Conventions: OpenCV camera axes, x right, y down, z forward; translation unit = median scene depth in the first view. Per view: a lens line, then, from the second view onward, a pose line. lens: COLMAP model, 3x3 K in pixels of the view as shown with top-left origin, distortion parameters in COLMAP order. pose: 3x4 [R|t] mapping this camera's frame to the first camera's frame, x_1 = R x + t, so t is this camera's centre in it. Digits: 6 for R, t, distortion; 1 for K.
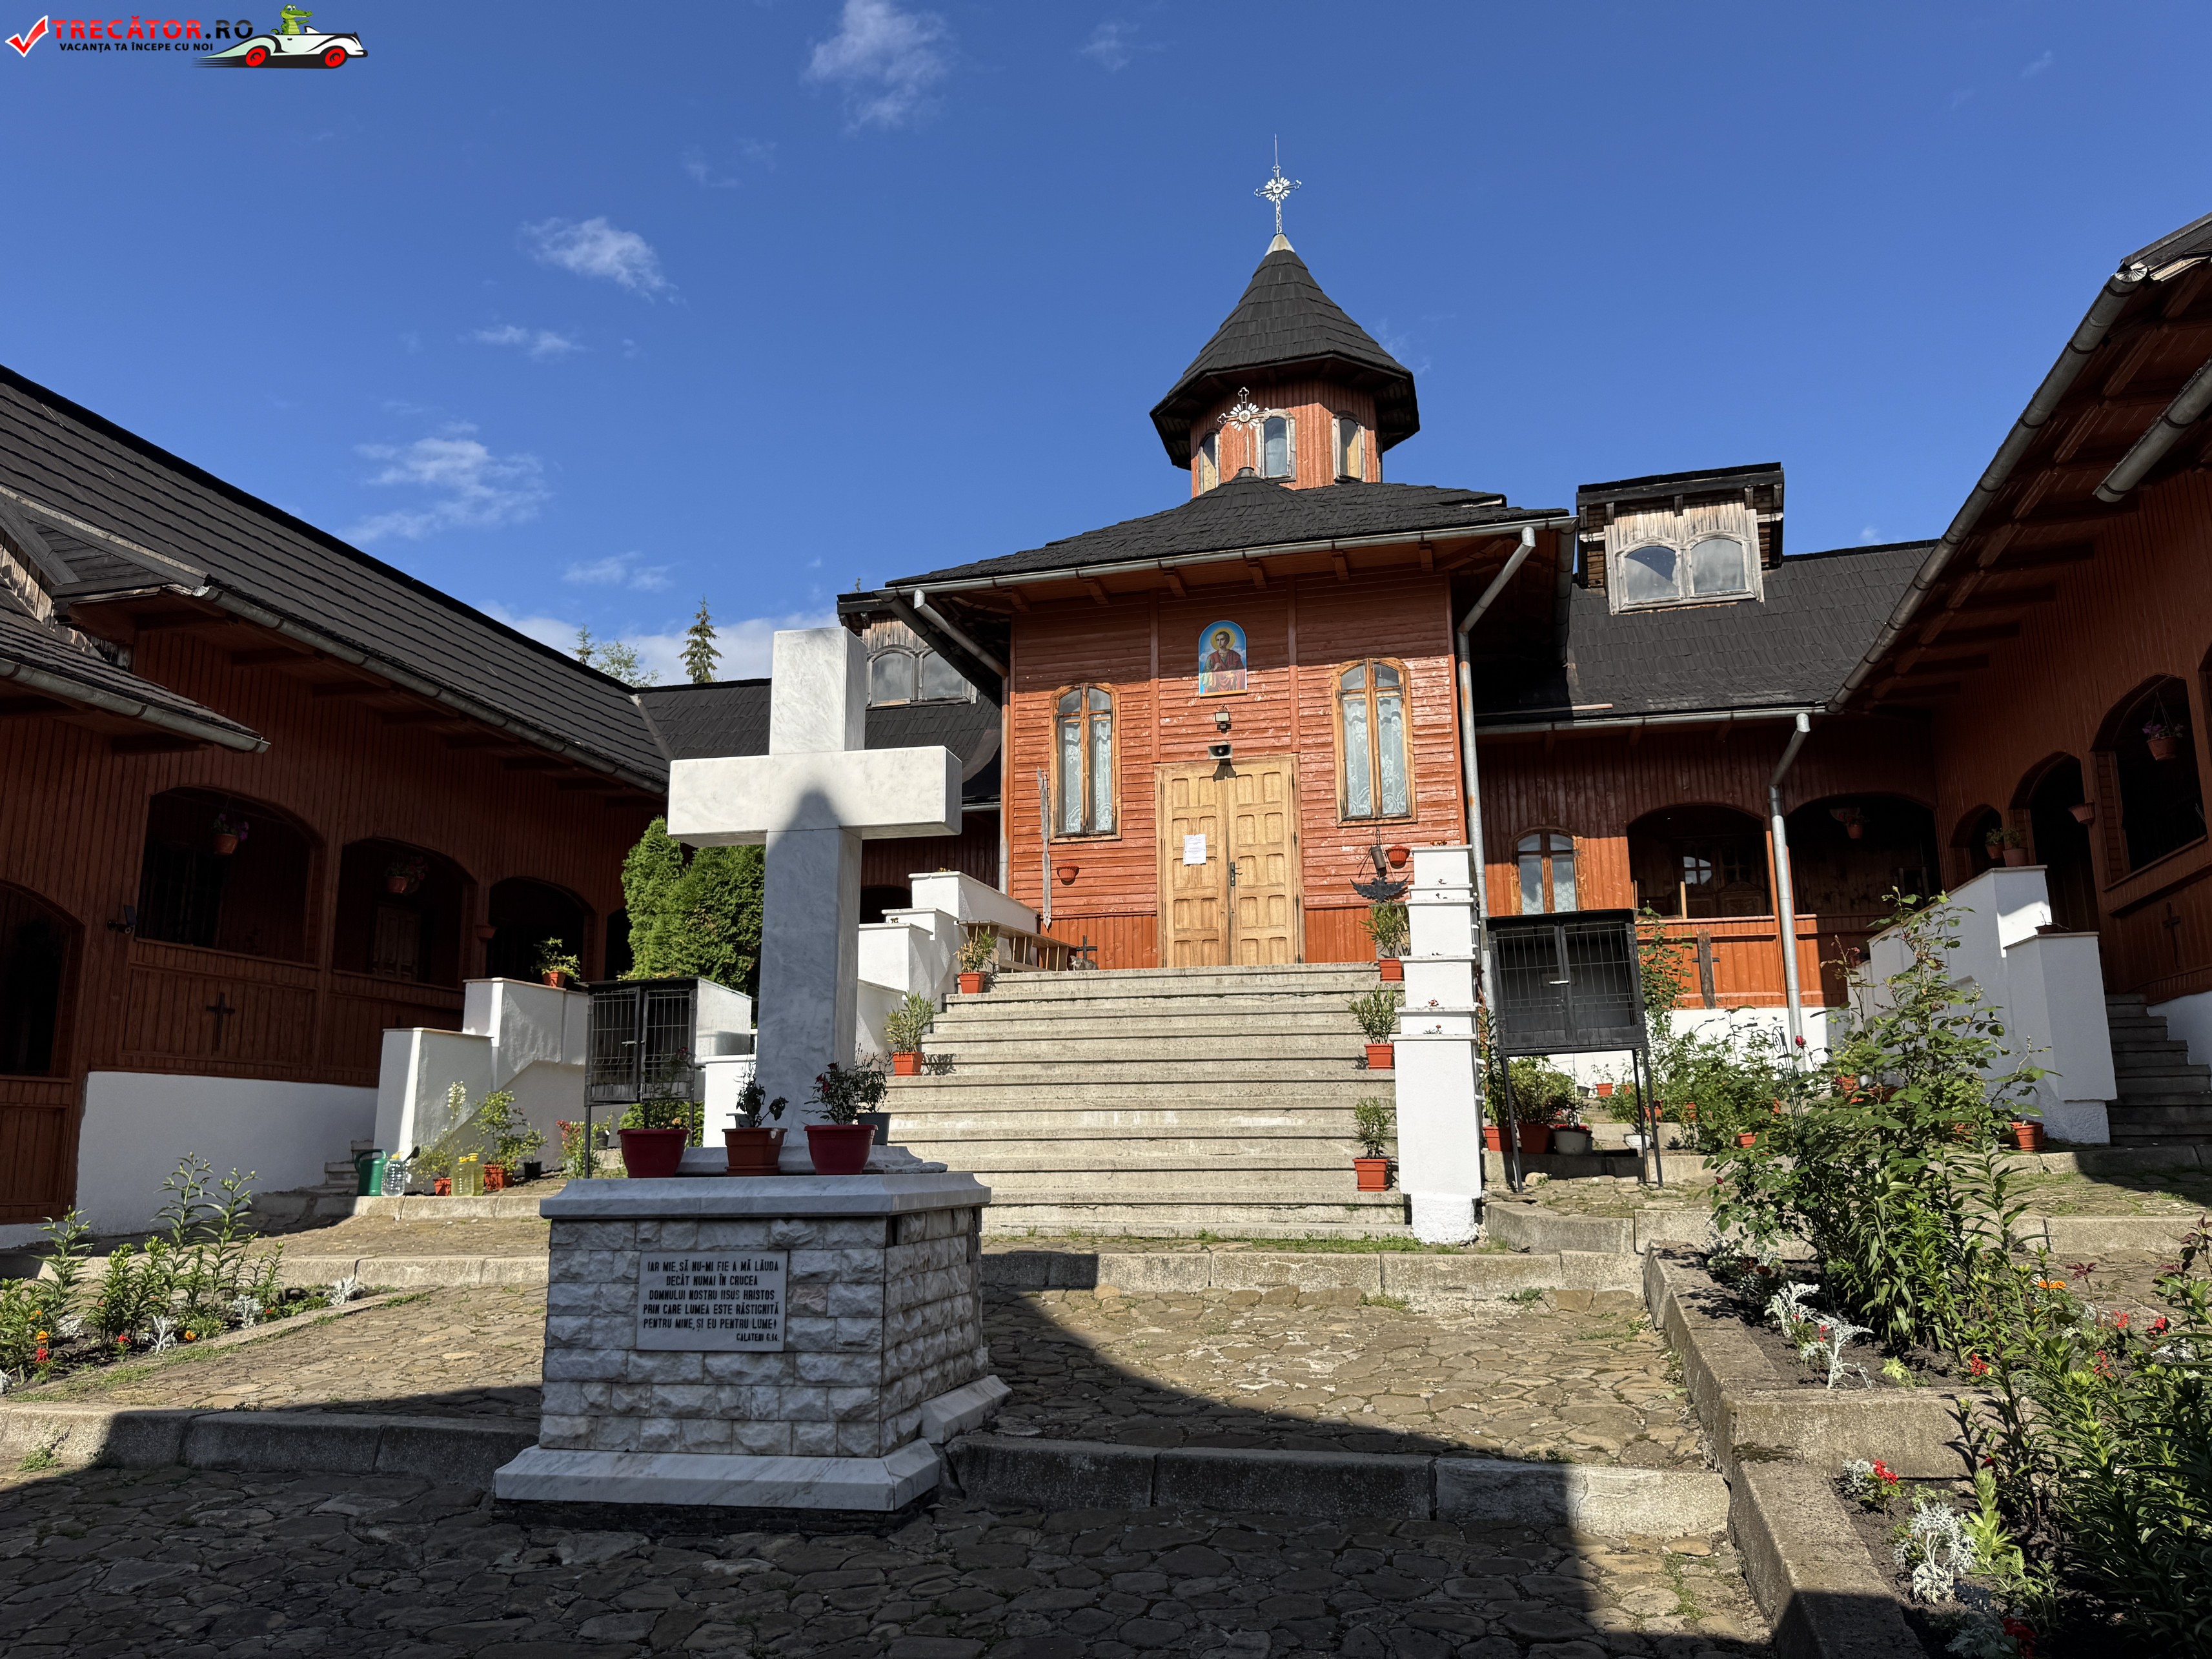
lens RADIAL K [[1546.7, 0, 1121.1], [0, 1546.7, 841.6], [0, 0, 1]] dist [0.057913, -0.077639]
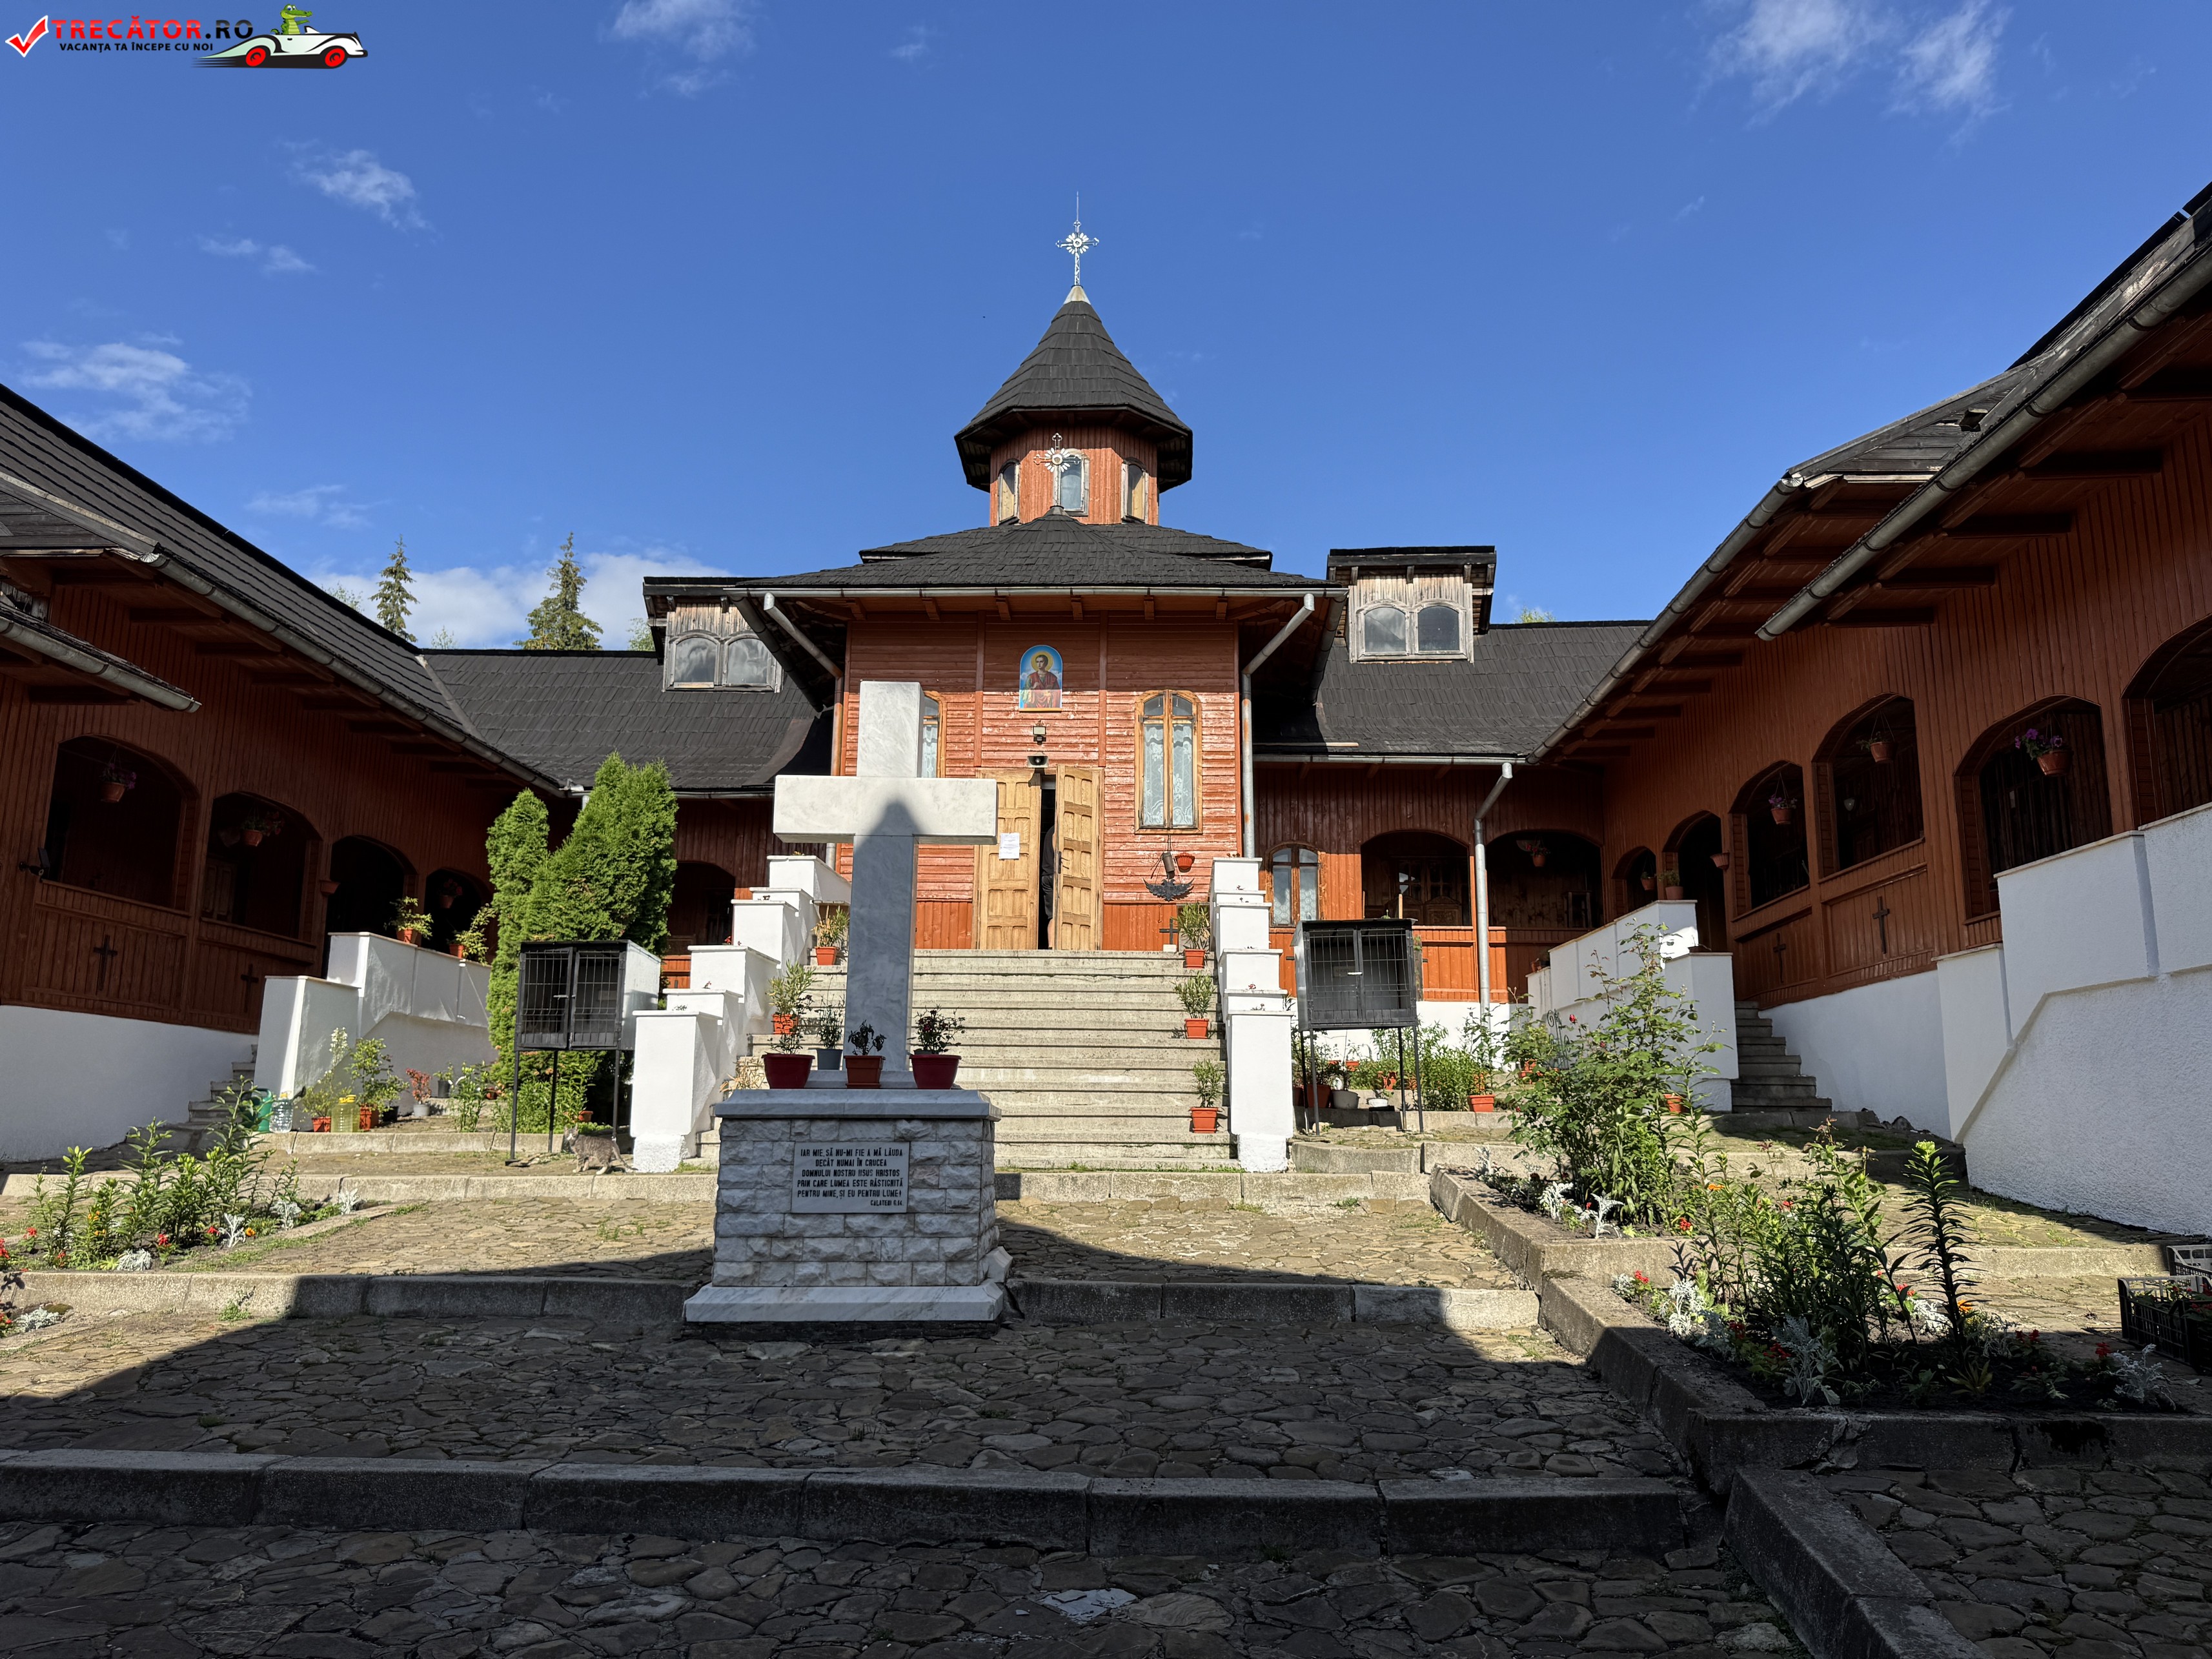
lens RADIAL K [[1546.7, 0, 1126.9], [0, 1546.7, 823.6], [0, 0, 1]] dist [0.057913, -0.077639]
pose [[0.976815, 0.059450, 0.205666, -0.145446], [-0.059008, 0.998223, -0.008288, -0.009941], [-0.205793, -0.004040, 0.978587, -0.178269]]
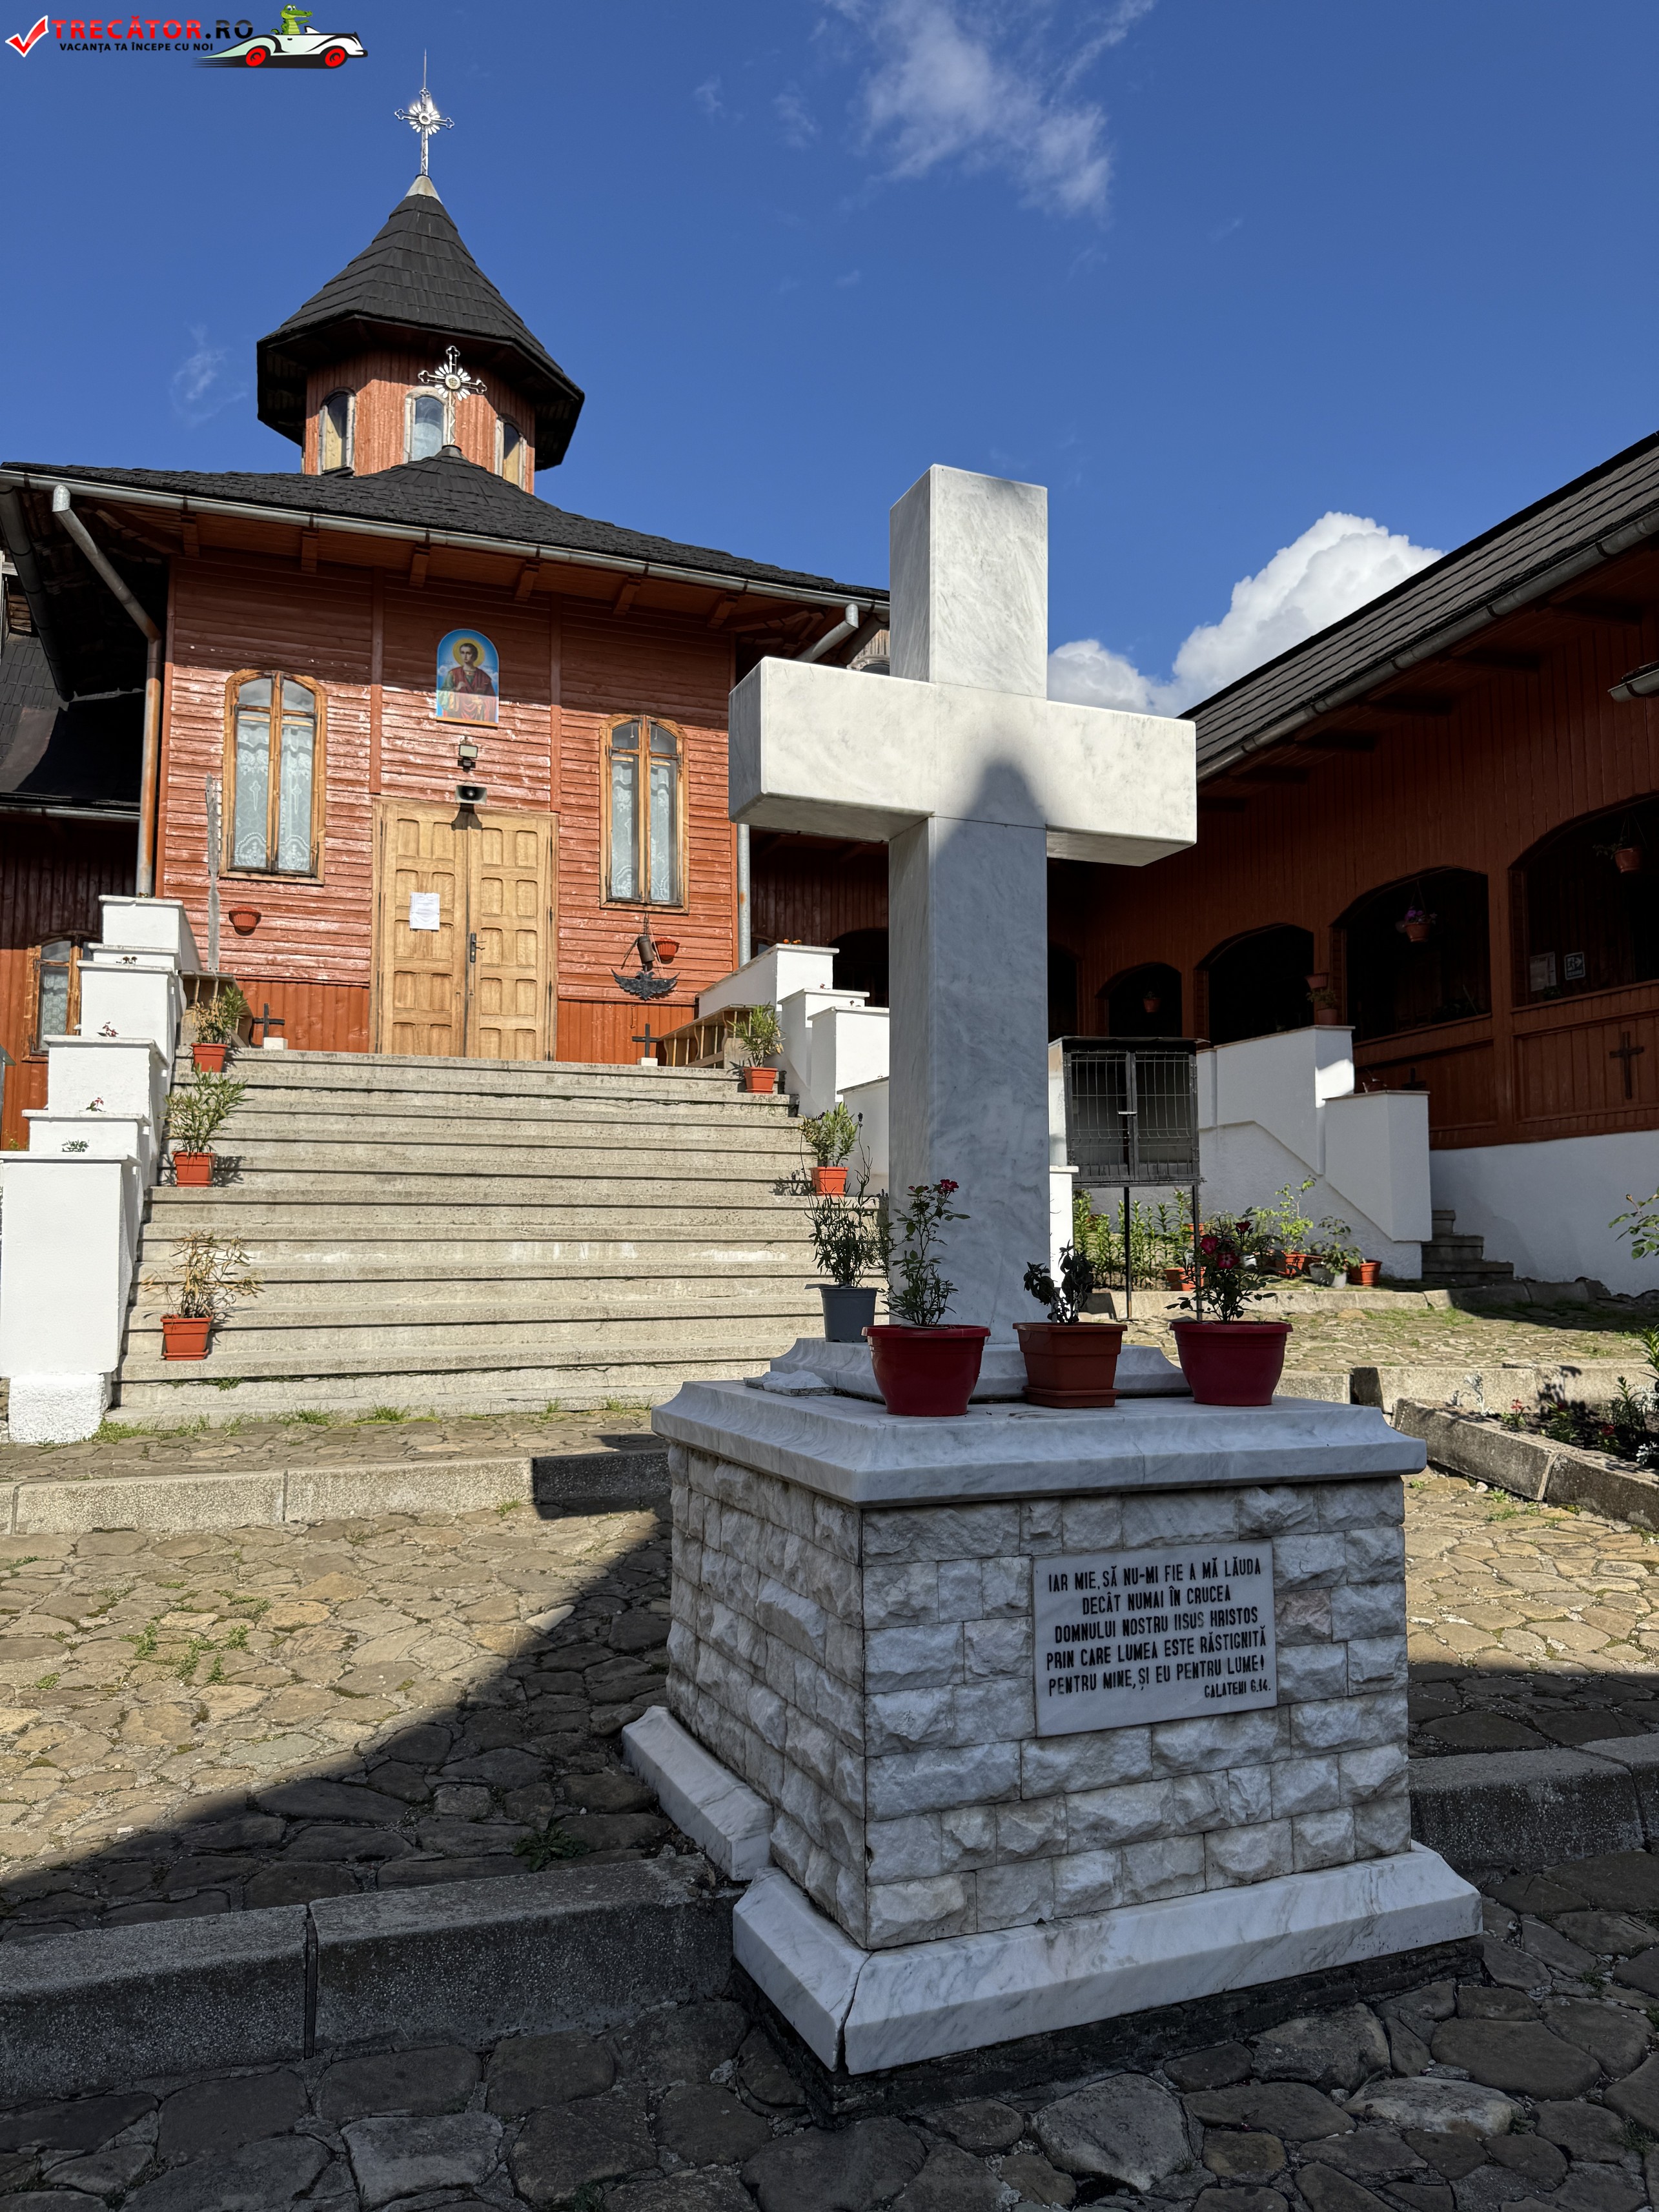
lens RADIAL K [[1546.7, 0, 837.4], [0, 1546.7, 1118.4], [0, 0, 1]] dist [0.057913, -0.077639]
pose [[0.833868, 0.054045, 0.549312, -0.304276], [-0.115124, 0.990337, 0.077324, 0.035238], [-0.539825, -0.127717, 0.832032, 0.275072]]
